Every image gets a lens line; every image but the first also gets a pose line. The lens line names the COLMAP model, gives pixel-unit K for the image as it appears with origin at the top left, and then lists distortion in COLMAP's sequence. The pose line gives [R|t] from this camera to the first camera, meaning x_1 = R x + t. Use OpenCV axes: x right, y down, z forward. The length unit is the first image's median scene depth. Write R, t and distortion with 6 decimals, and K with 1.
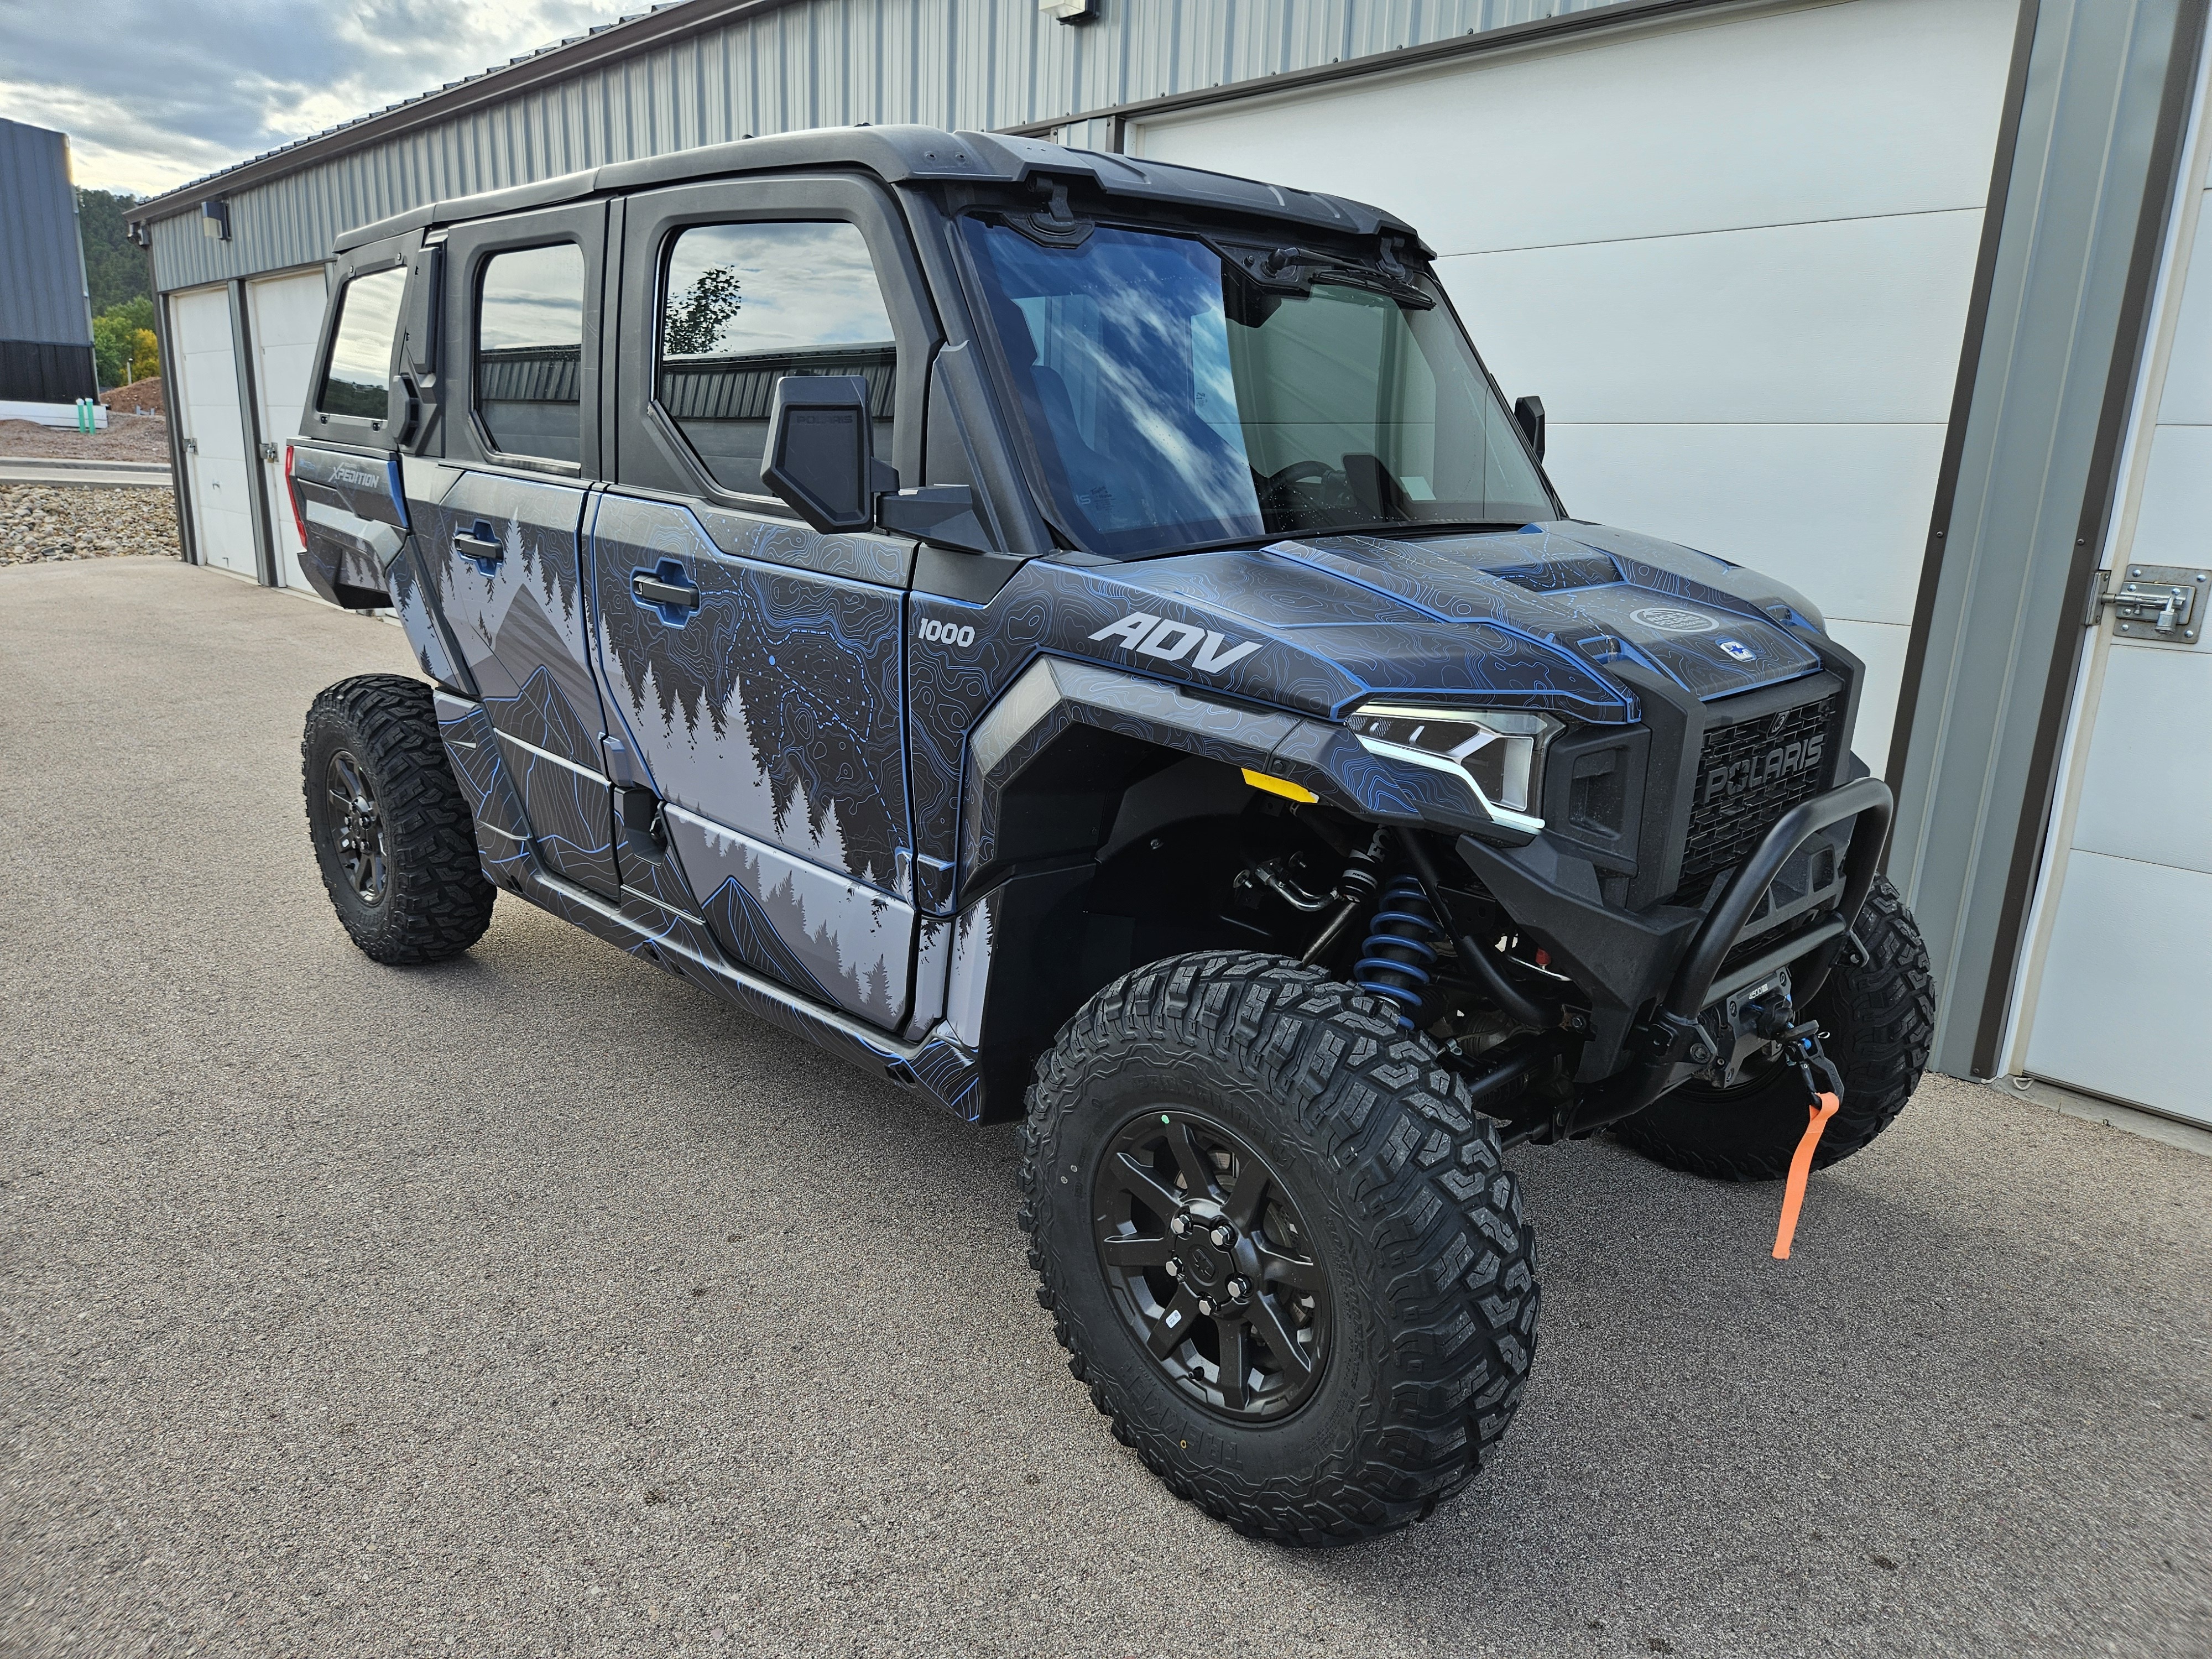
lens RADIAL K [[1485.9, 0, 1103.3], [0, 1485.9, 835.3], [0, 0, 1]] dist [0.059516, -0.060214]
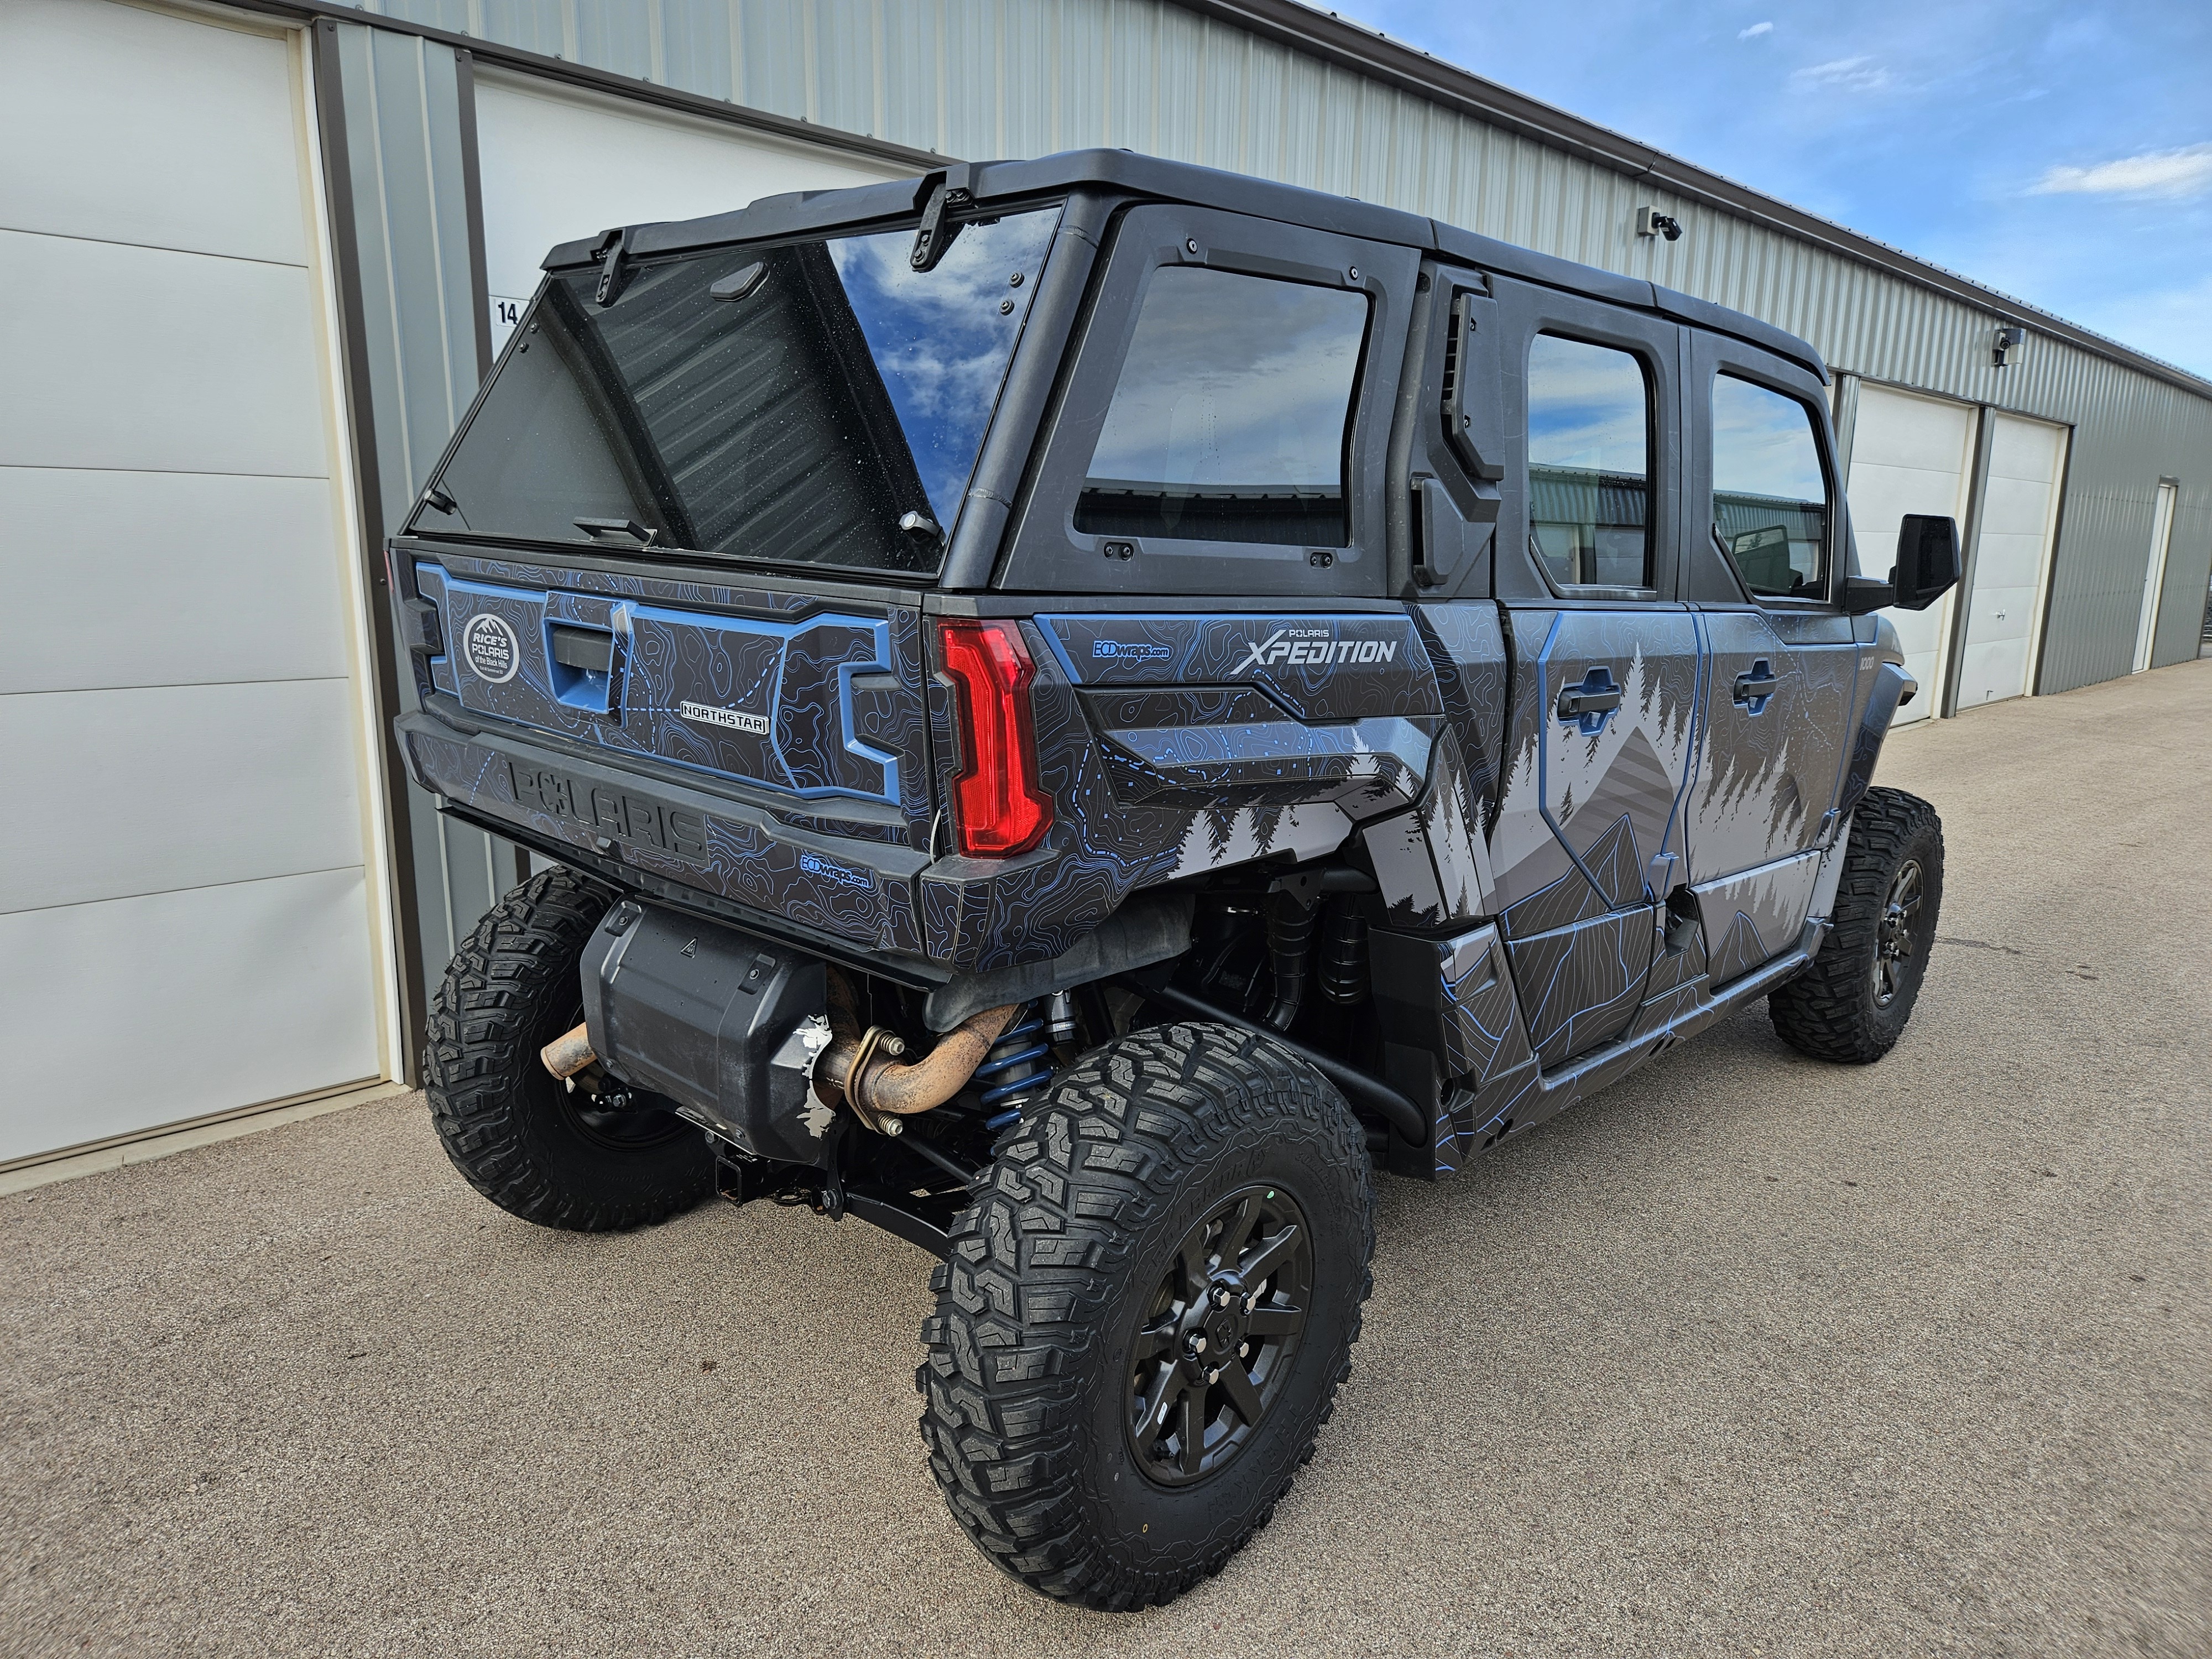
lens RADIAL K [[1570.3, 0, 1028.9], [0, 1570.3, 855.1], [0, 0, 1]] dist [0.060406, -0.059719]
pose [[-0.031538, -0.235958, 0.971251, -1.307461], [0.229680, 0.944020, 0.236800, -0.402301], [-0.972755, 0.230545, 0.024423, 1.353981]]
